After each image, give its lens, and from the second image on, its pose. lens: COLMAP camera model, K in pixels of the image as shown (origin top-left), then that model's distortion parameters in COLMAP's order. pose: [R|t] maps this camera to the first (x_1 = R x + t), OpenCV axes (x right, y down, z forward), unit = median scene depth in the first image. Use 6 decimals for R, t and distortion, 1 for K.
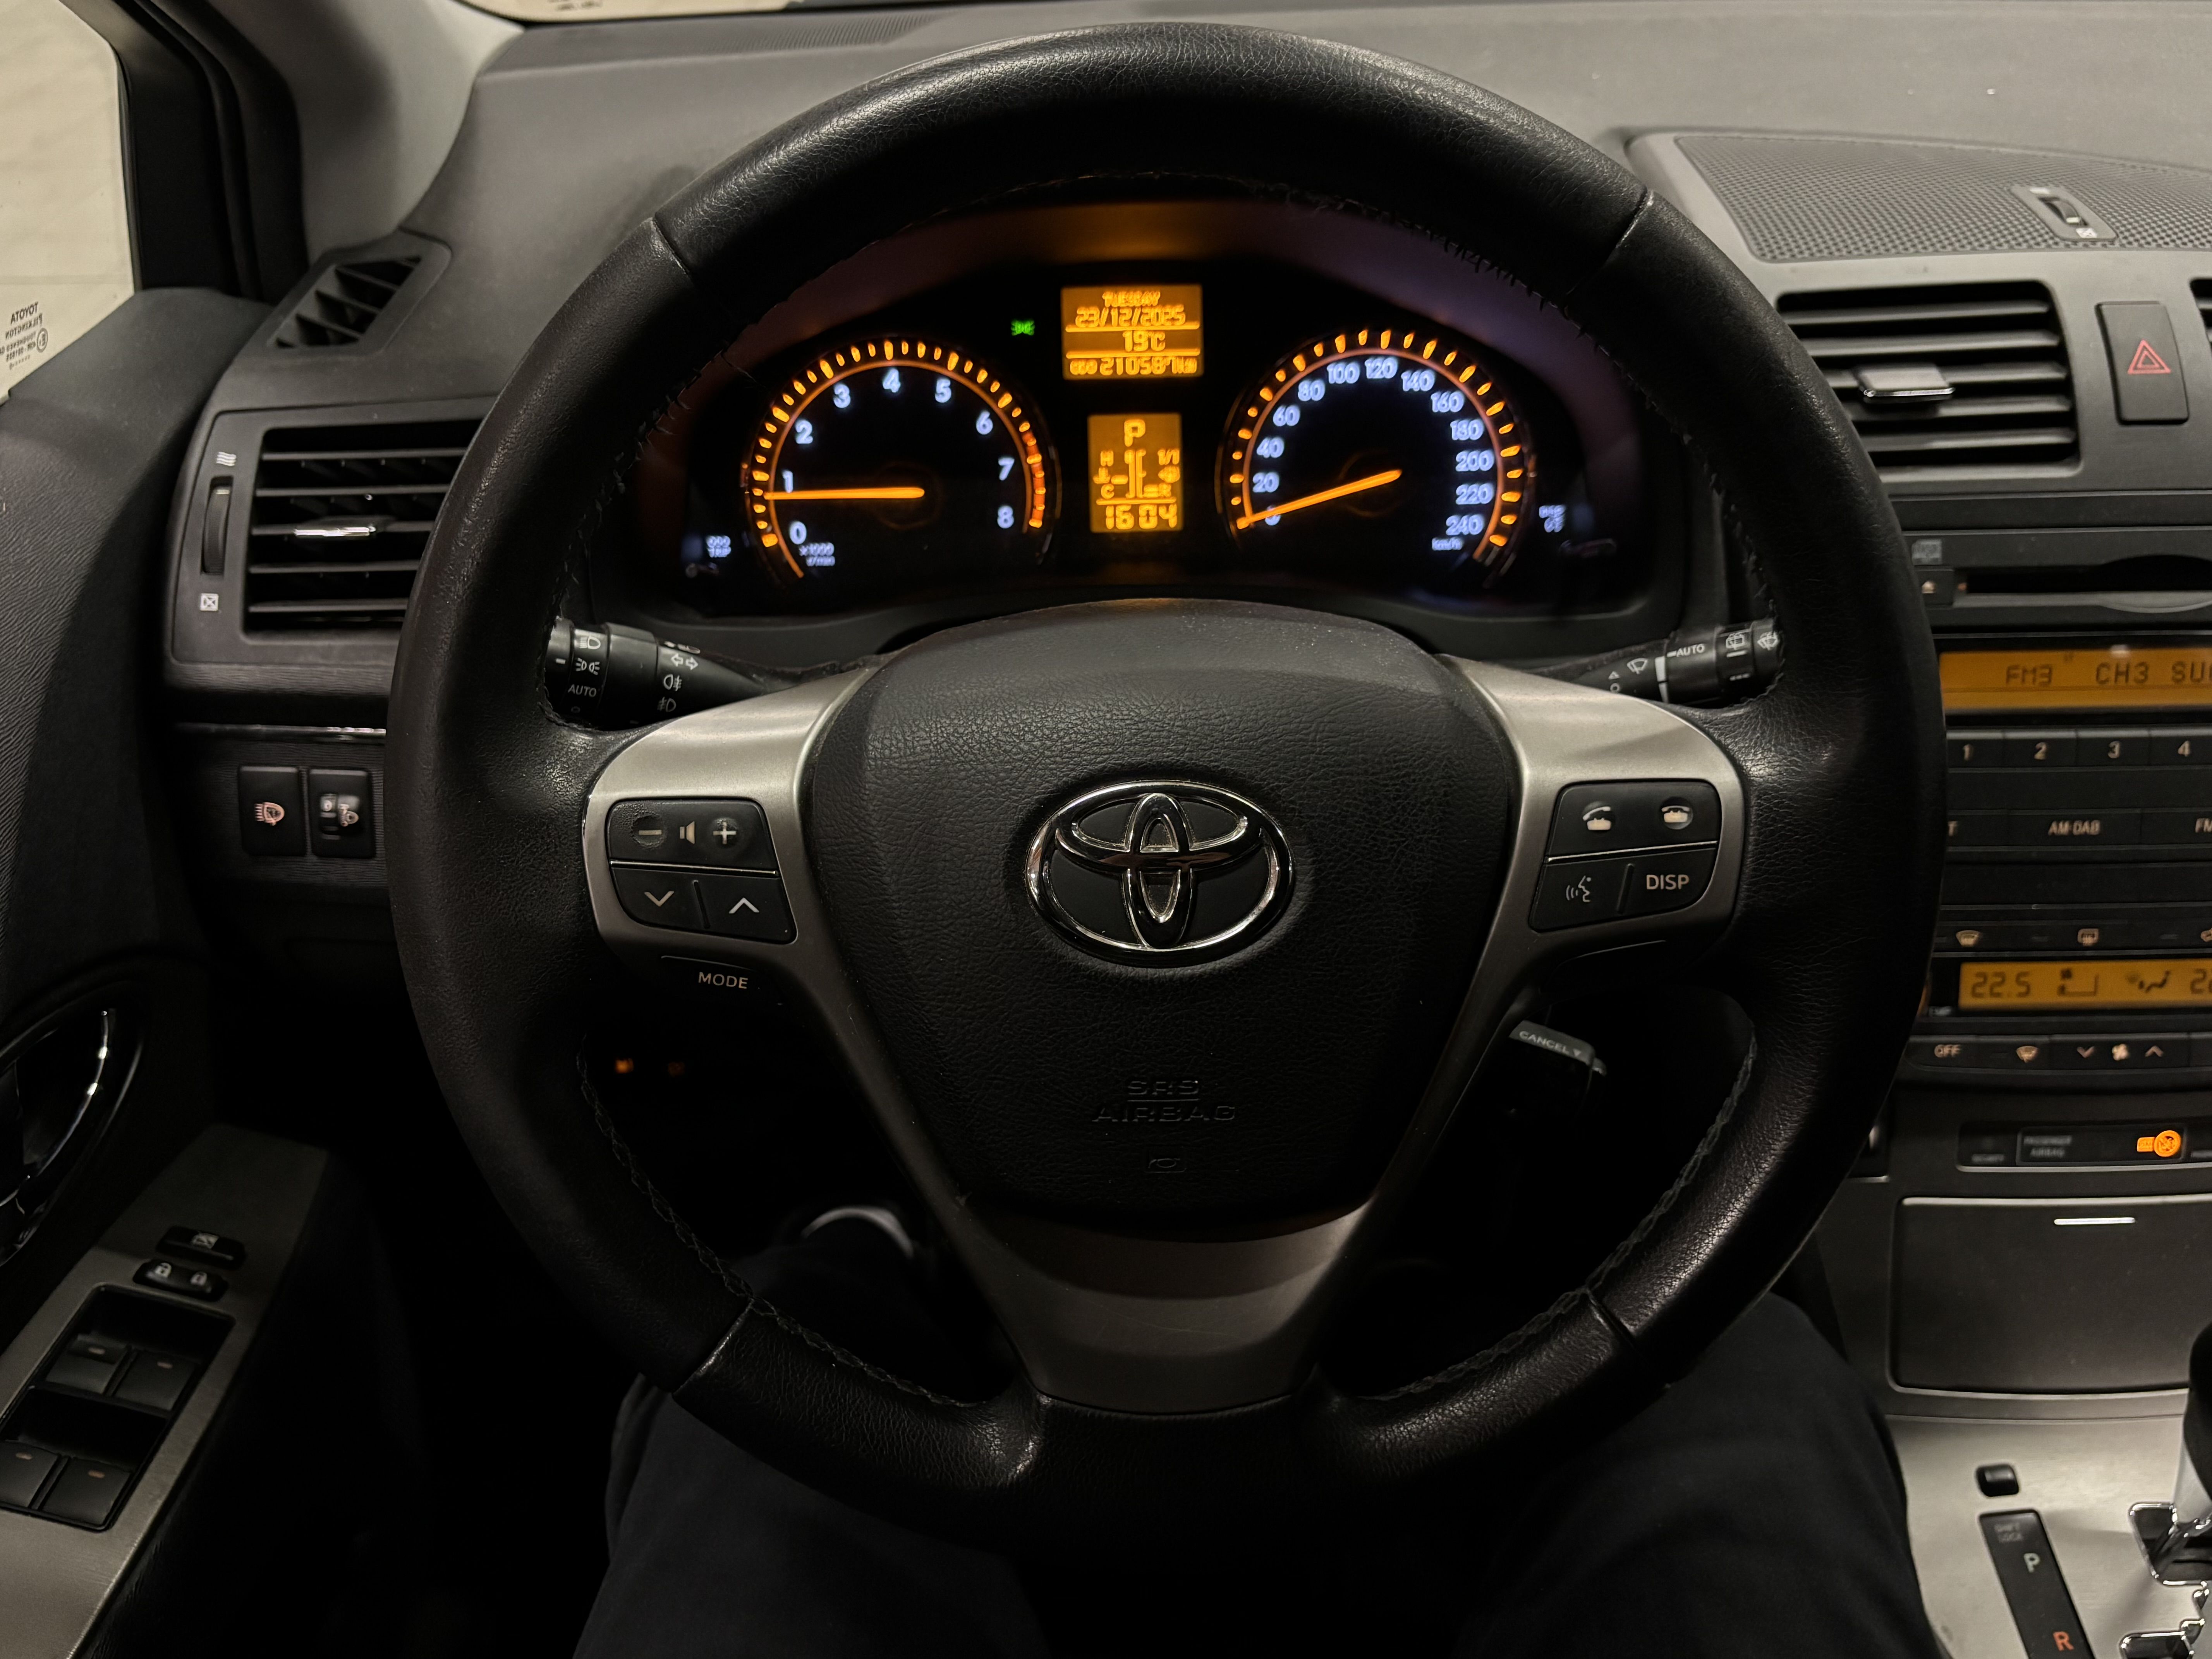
lens RADIAL K [[2003.1, 0, 1111.0], [0, 2003.1, 857.1], [0, 0, 1]] dist [0.144079, -0.216013]
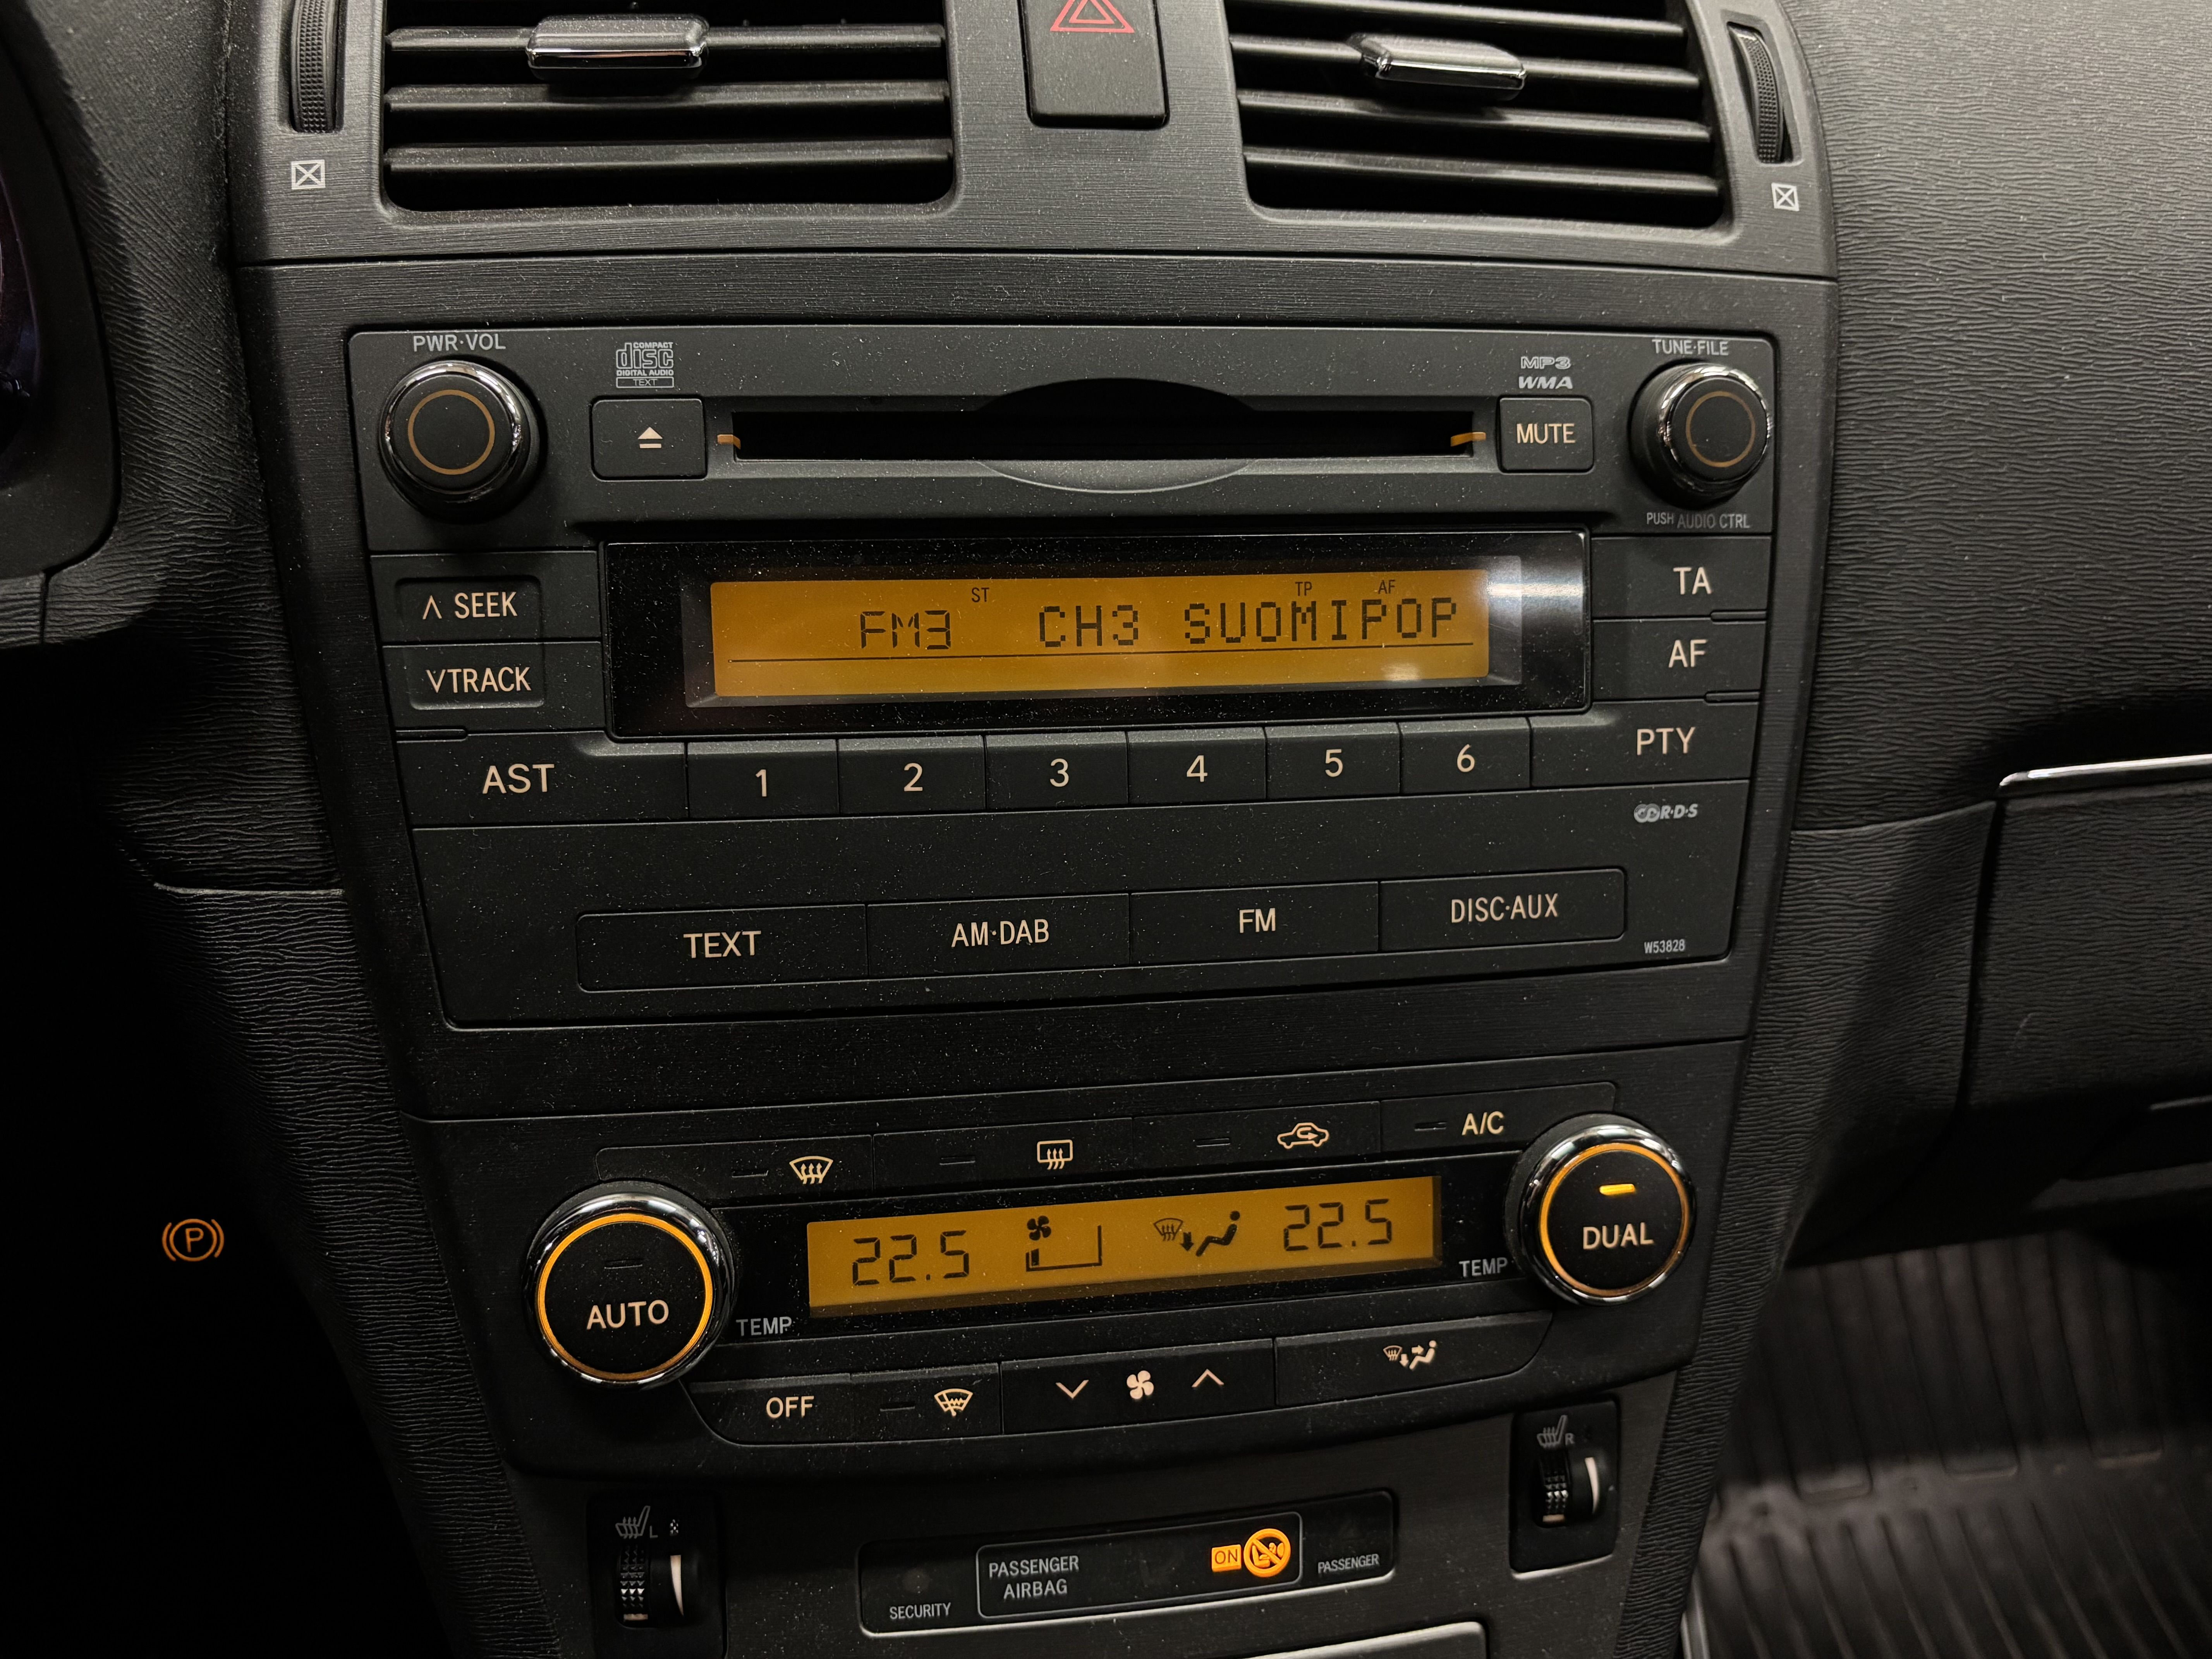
lens RADIAL K [[1878.9, 0, 1106.0], [0, 1878.9, 829.5], [0, 0, 1]] dist [0.128182, -0.422846]
pose [[0.991807, -0.022521, 0.125746, 0.407578], [0.034205, 0.995213, -0.091545, 0.002819], [-0.123082, 0.095096, 0.987830, 0.507301]]
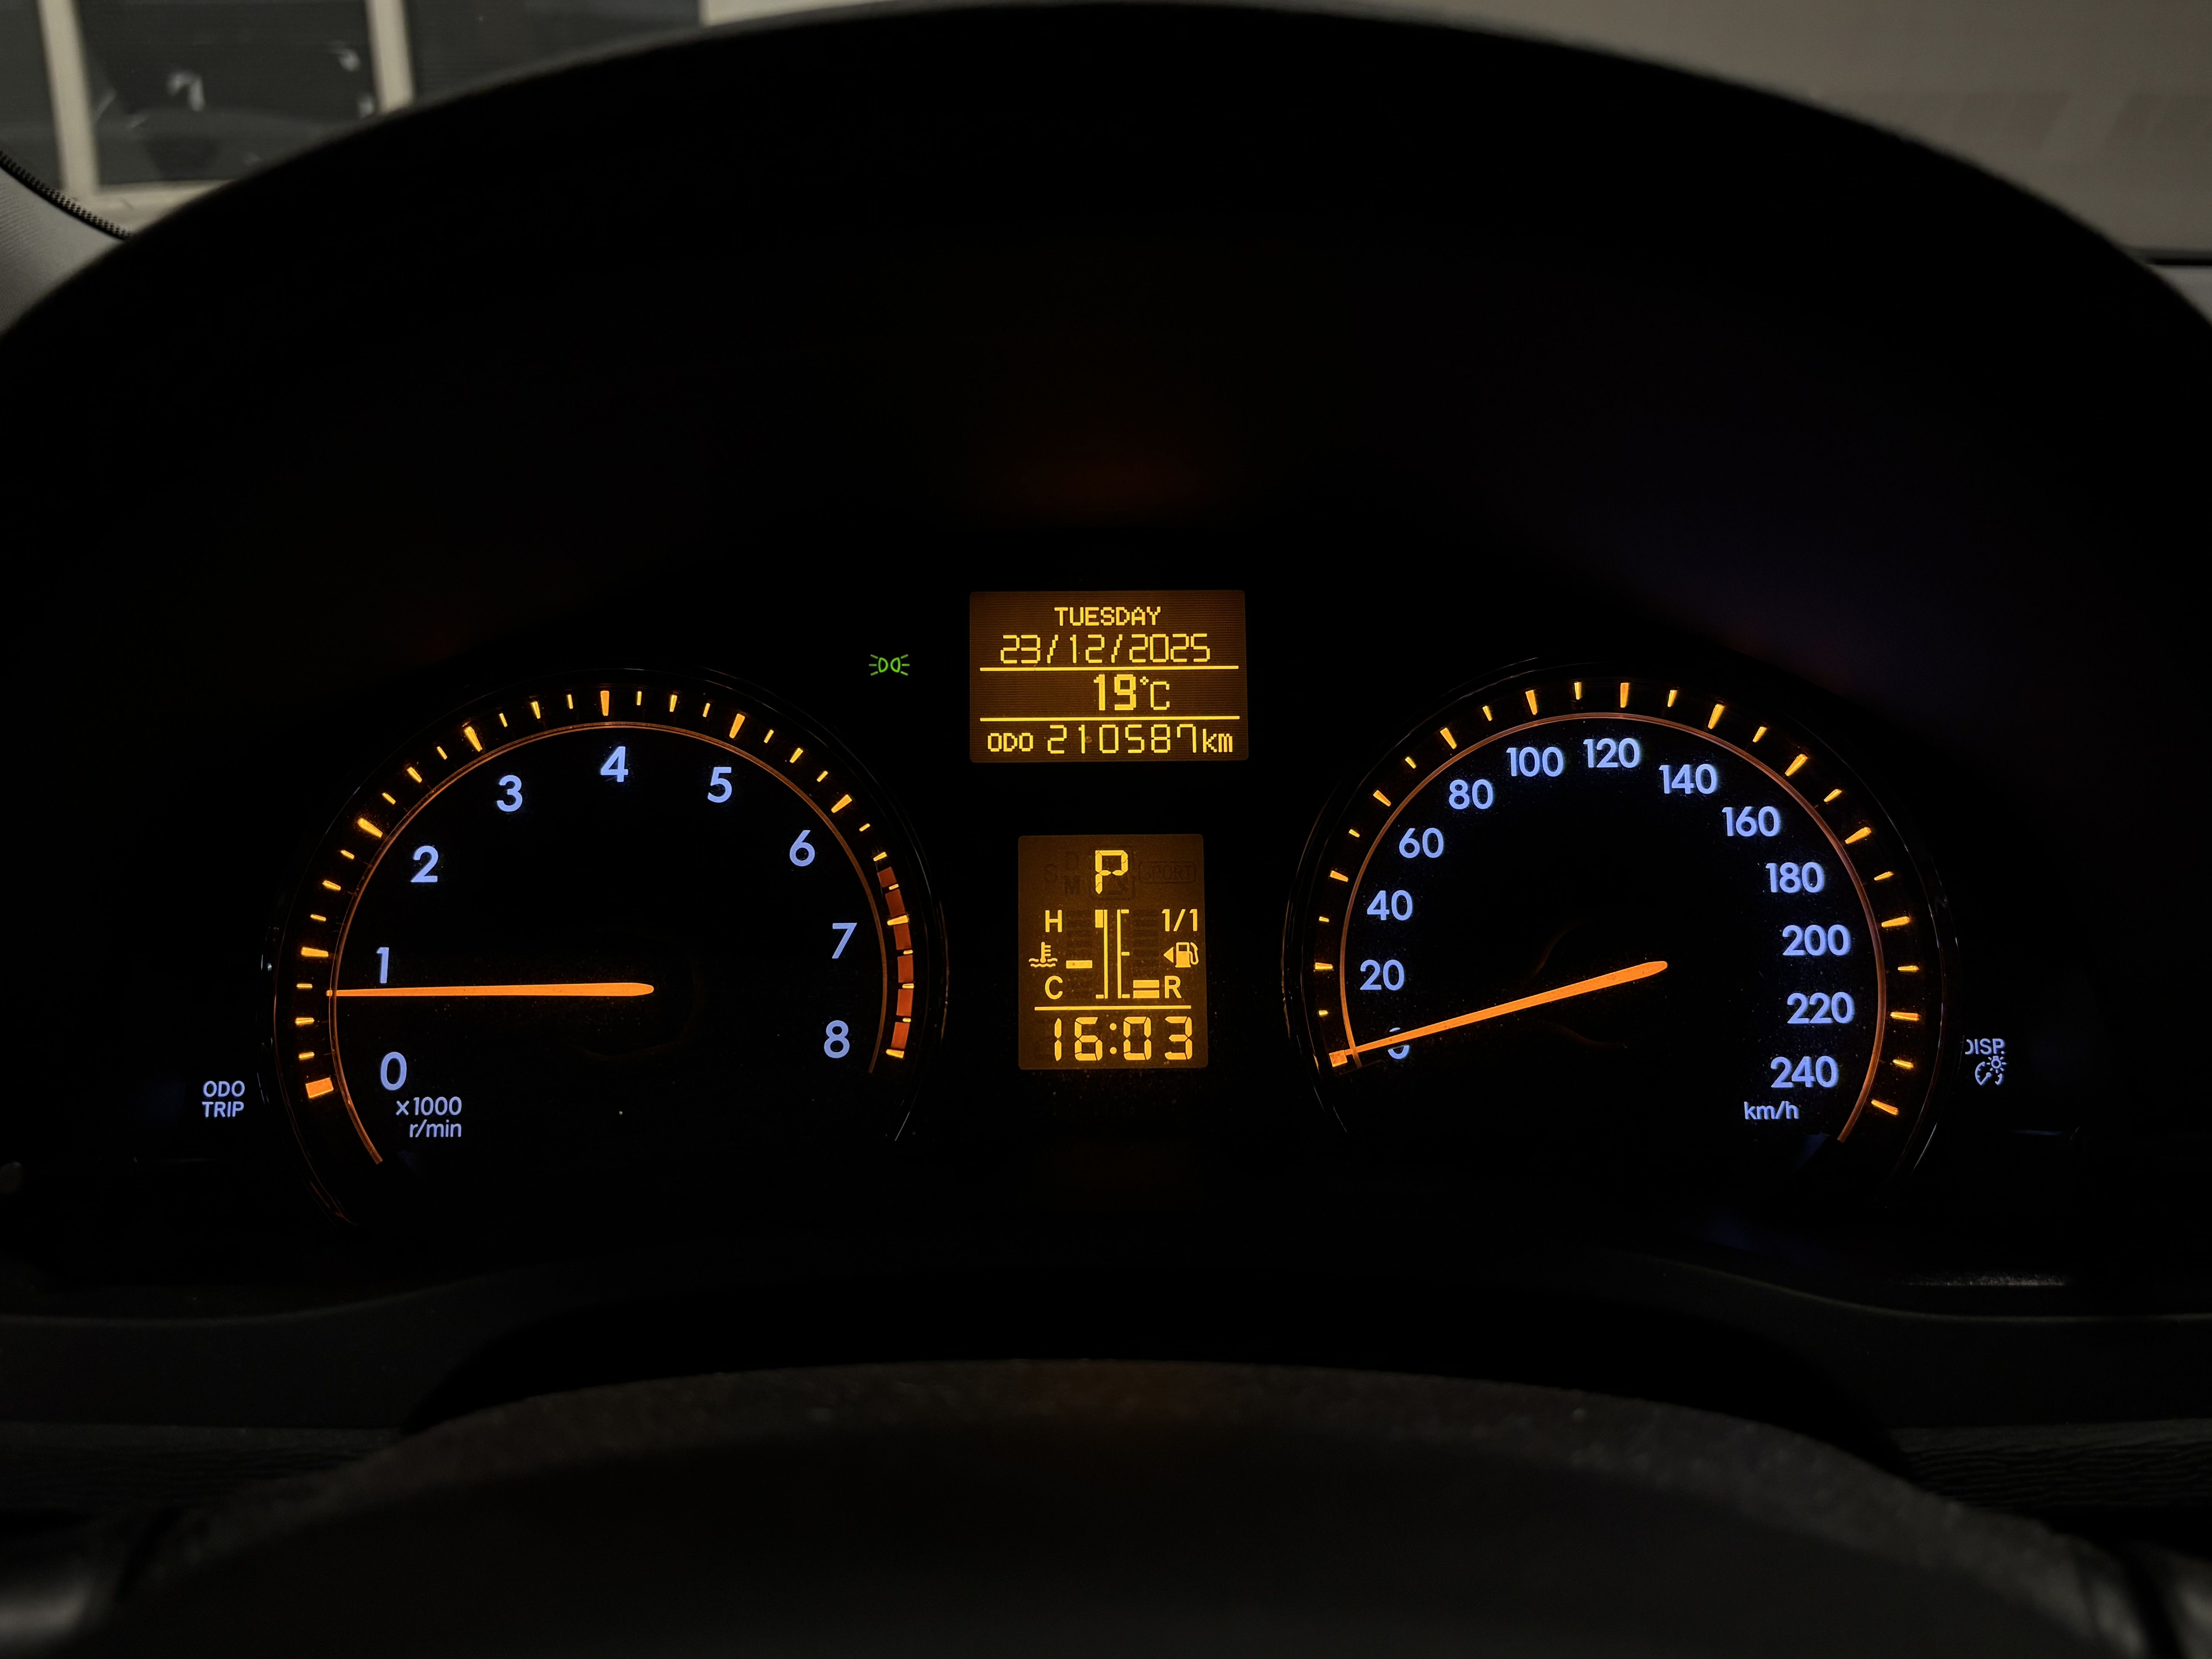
lens RADIAL K [[1878.9, 0, 1106.0], [0, 1878.9, 829.5], [0, 0, 1]] dist [0.128182, -0.422846]
pose [[0.999923, 0.012191, -0.002104, 0.011401], [-0.012336, 0.969714, -0.243931, -0.110127], [-0.000933, 0.243939, 0.969790, 0.560781]]
